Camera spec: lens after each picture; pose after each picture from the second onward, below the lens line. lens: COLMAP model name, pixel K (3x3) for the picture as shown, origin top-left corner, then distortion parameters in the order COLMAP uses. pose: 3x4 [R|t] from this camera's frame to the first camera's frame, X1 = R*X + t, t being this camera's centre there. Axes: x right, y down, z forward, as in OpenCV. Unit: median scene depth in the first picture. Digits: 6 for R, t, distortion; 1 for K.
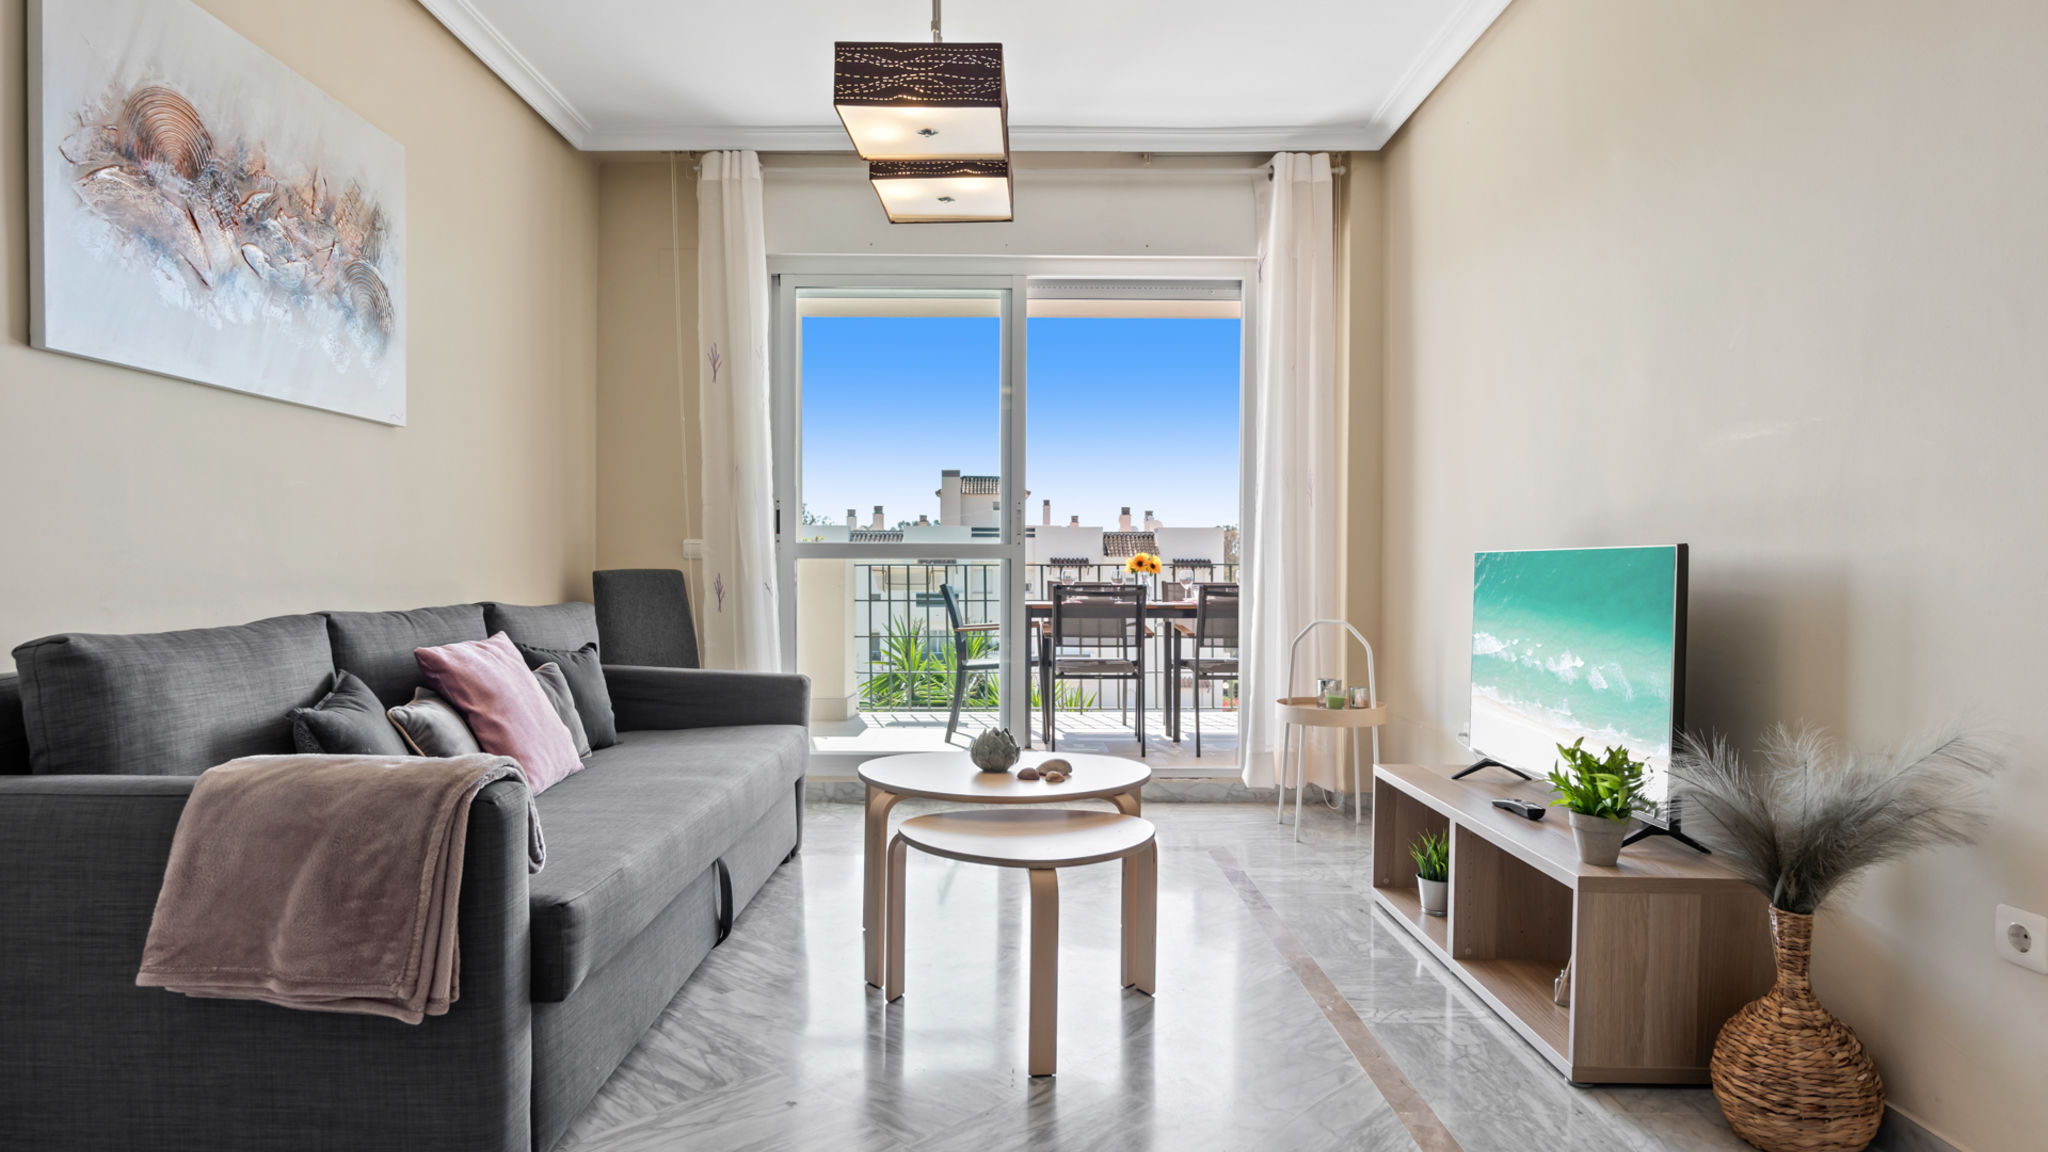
lens RADIAL K [[1151.5, 0, 1015.5], [0, 1151.5, 584.8], [0, 0, 1]] dist [0.002094, 0.005792]
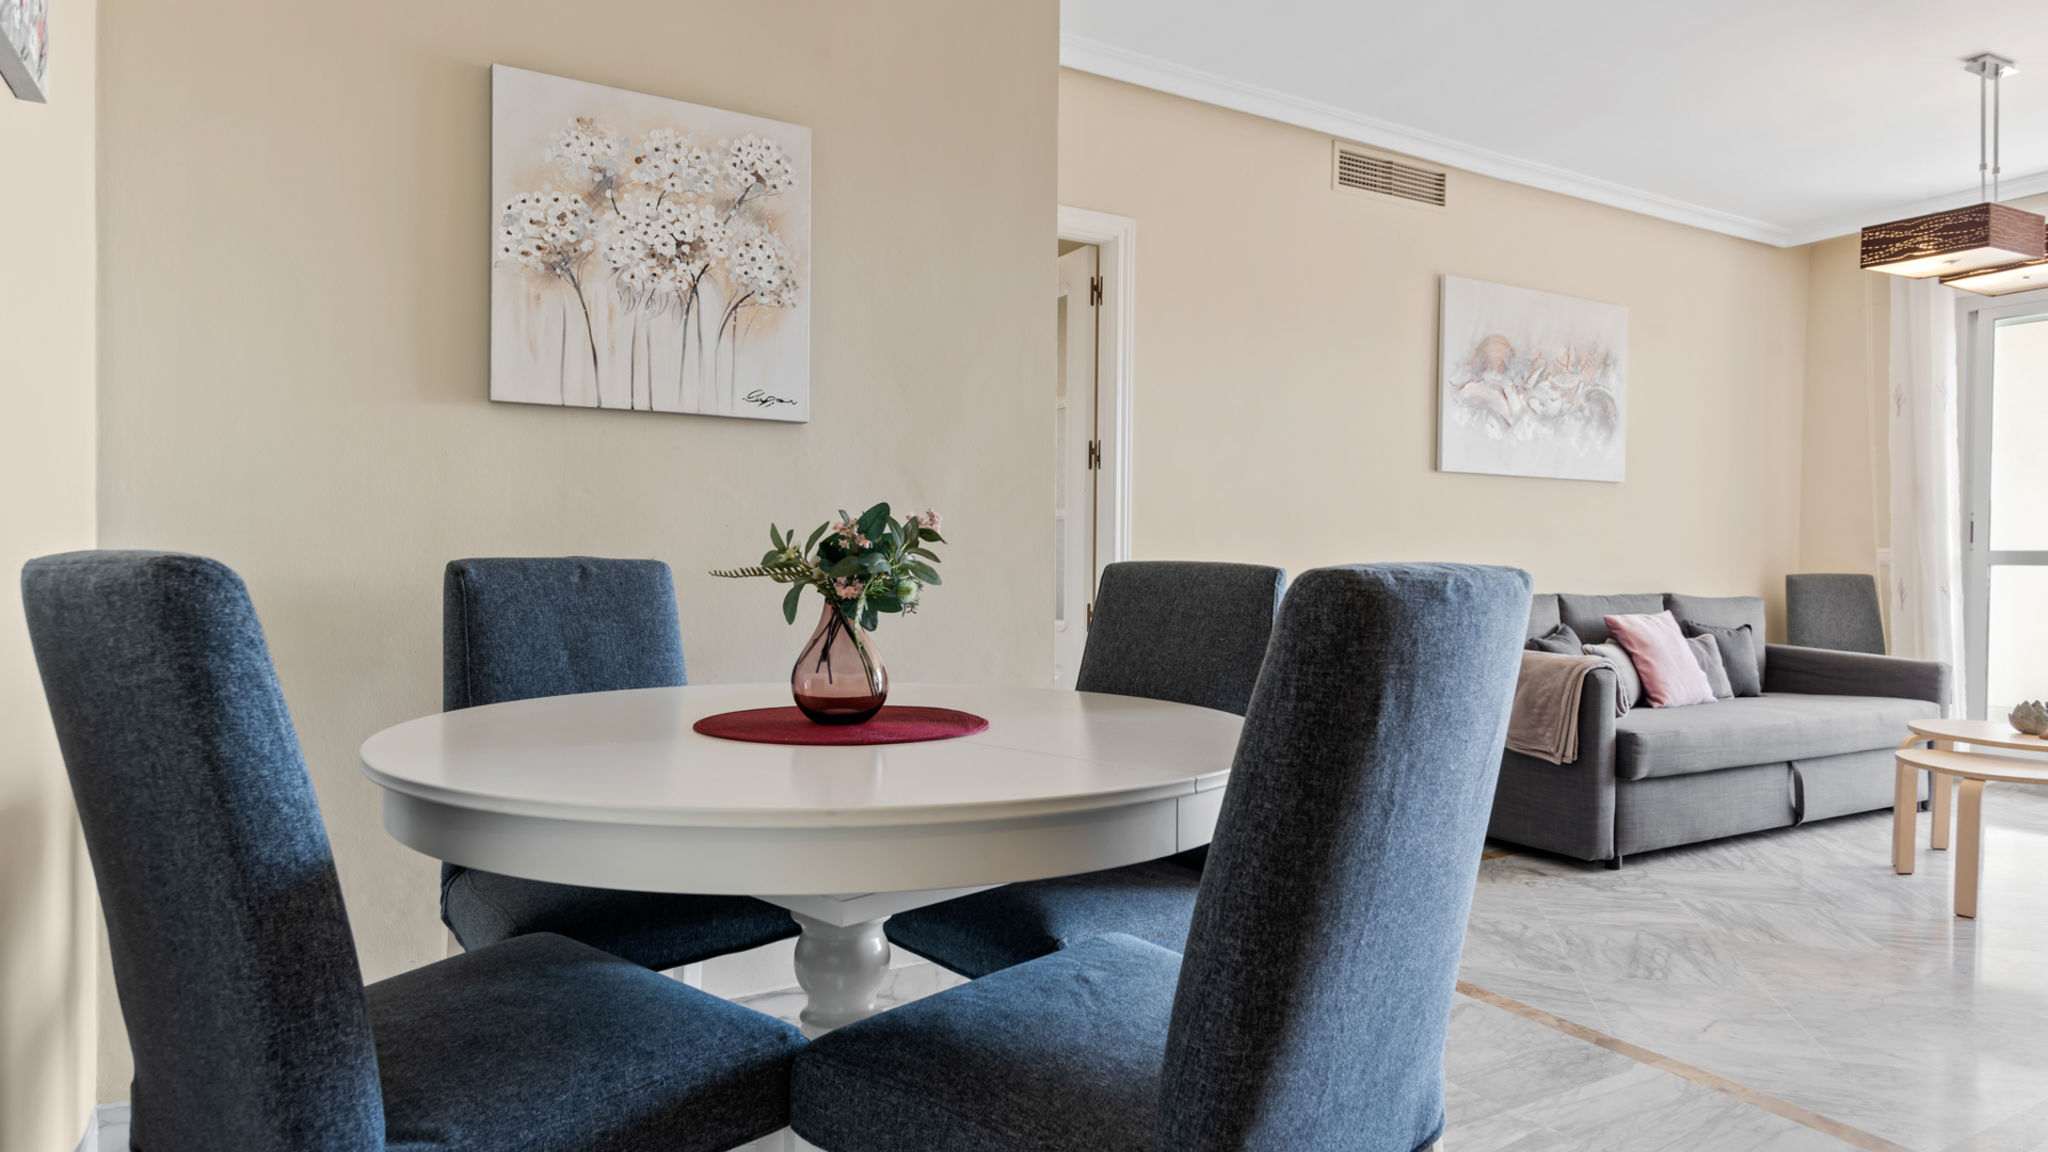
lens RADIAL K [[1200.2, 0, 1033.1], [0, 1200.2, 579.2], [0, 0, 1]] dist [-0.004270, -0.002102]
pose [[0.508789, 0.015646, -0.860749, 0.612596], [-0.023590, 0.999713, 0.004228, 0.012181], [0.860568, 0.018154, 0.509012, -0.692081]]
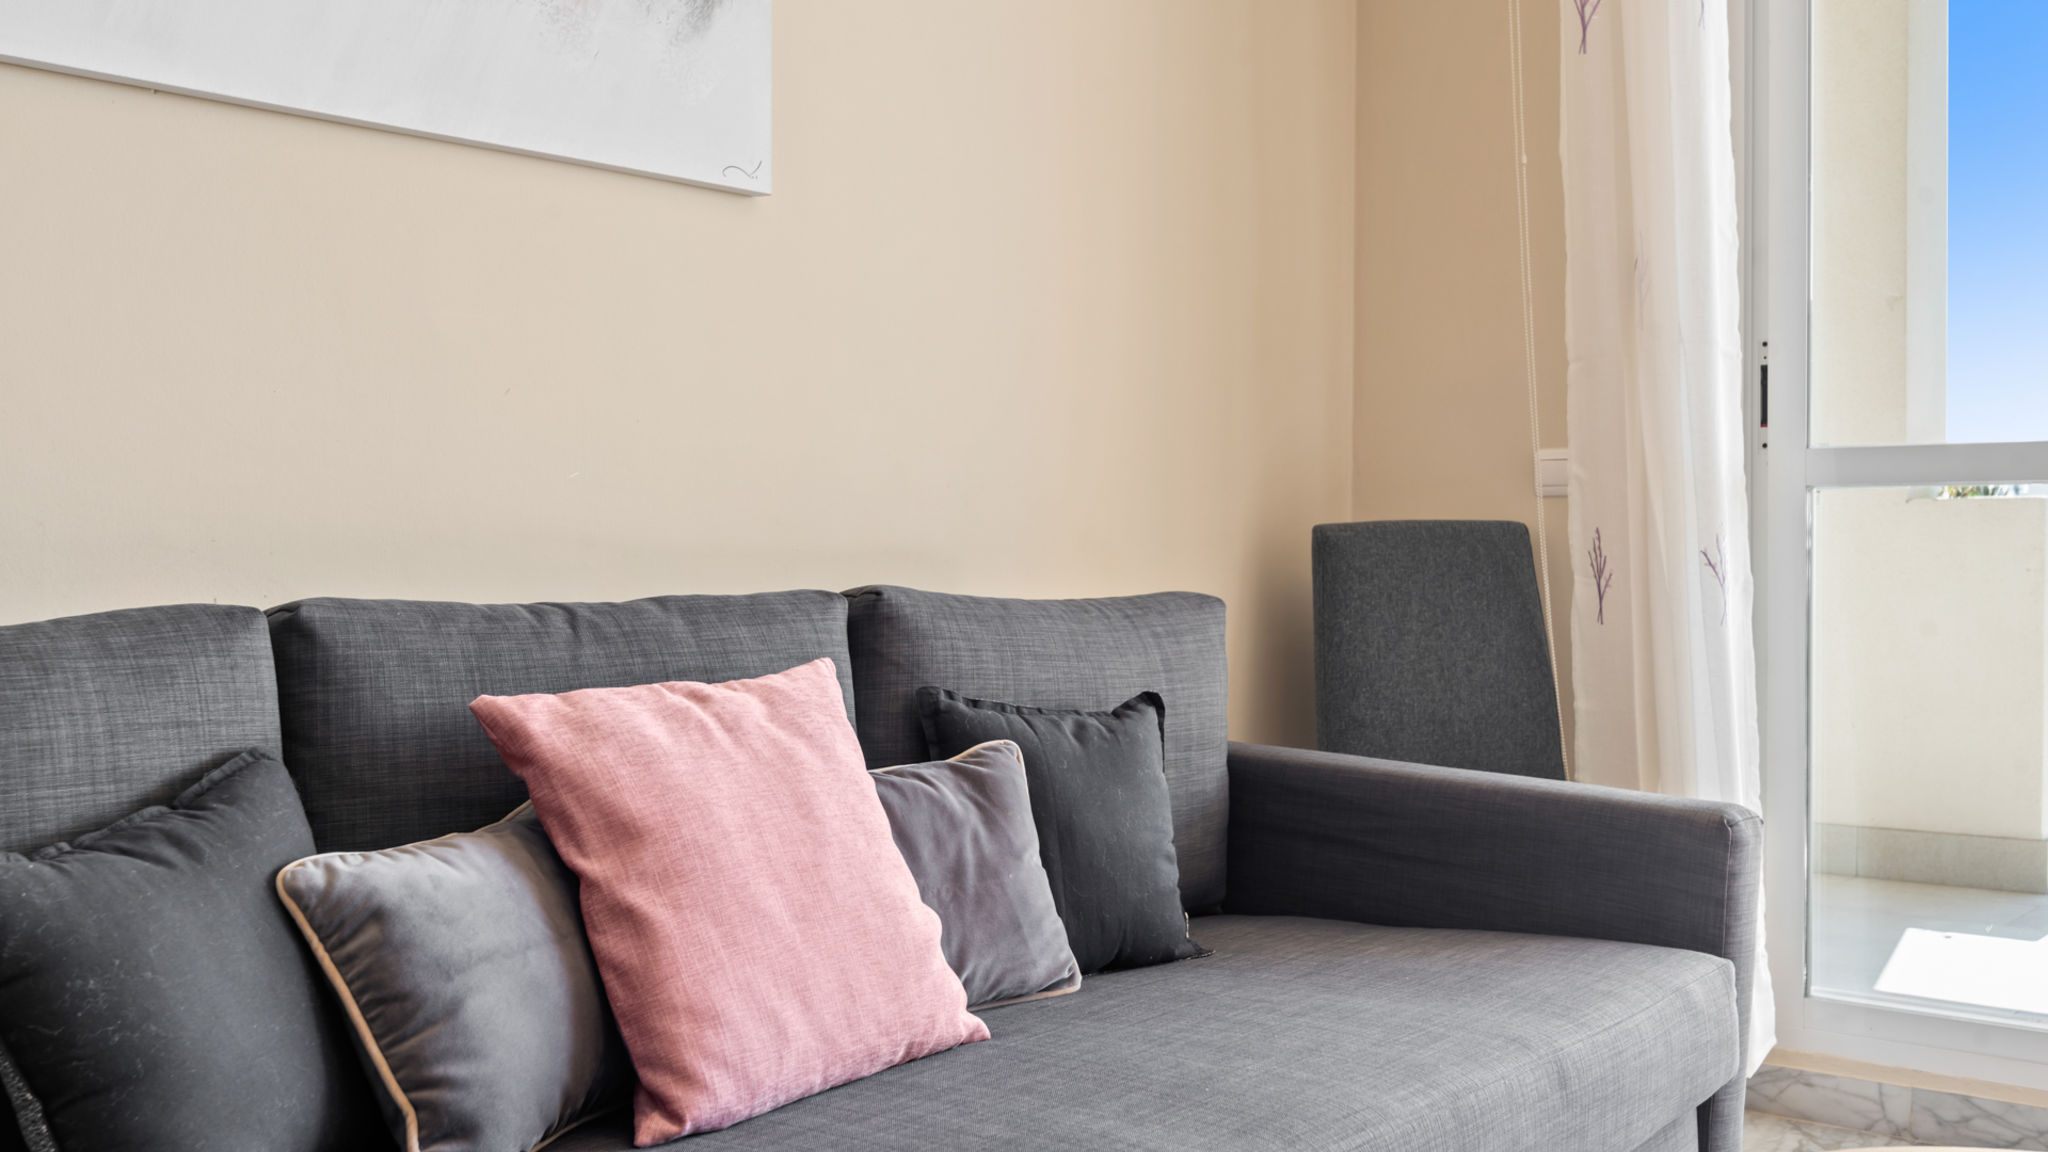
lens RADIAL K [[1987.7, 0, 1013.2], [0, 1987.7, 573.0], [0, 0, 1]] dist [0.000672, 0.000000]
pose [[0.778114, 0.006074, -0.628094, 0.037566], [-0.006943, 0.999975, 0.001069, 0.011298], [0.628085, 0.003529, 0.778137, 0.579536]]
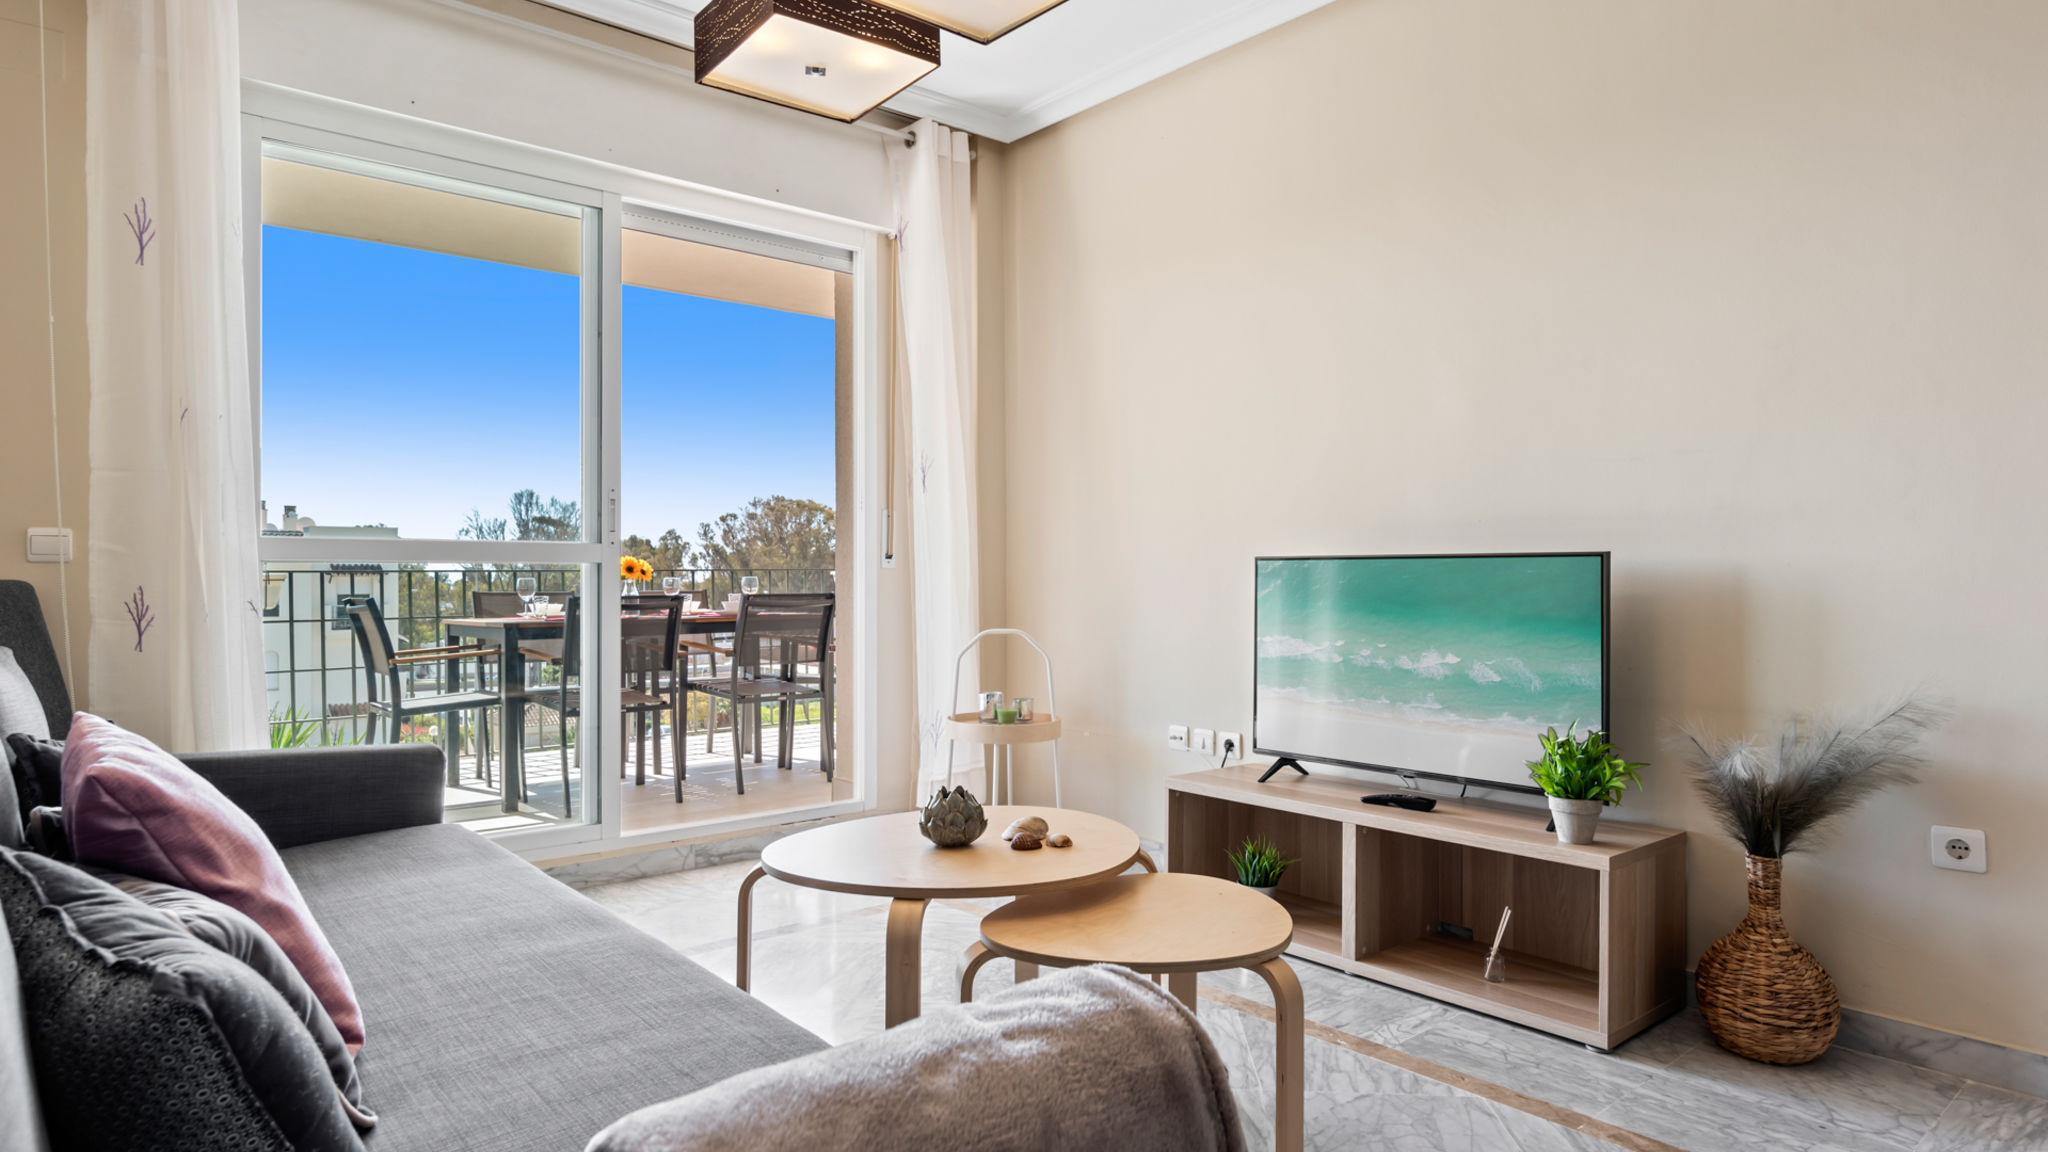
lens RADIAL K [[1151.5, 0, 1017.7], [0, 1151.5, 575.5], [0, 0, 1]] dist [0.002094, 0.005792]
pose [[0.759819, -0.004036, 0.650122, -0.522287], [0.012553, 0.999885, -0.008464, -0.007440], [-0.650014, 0.014592, 0.759782, 0.439844]]
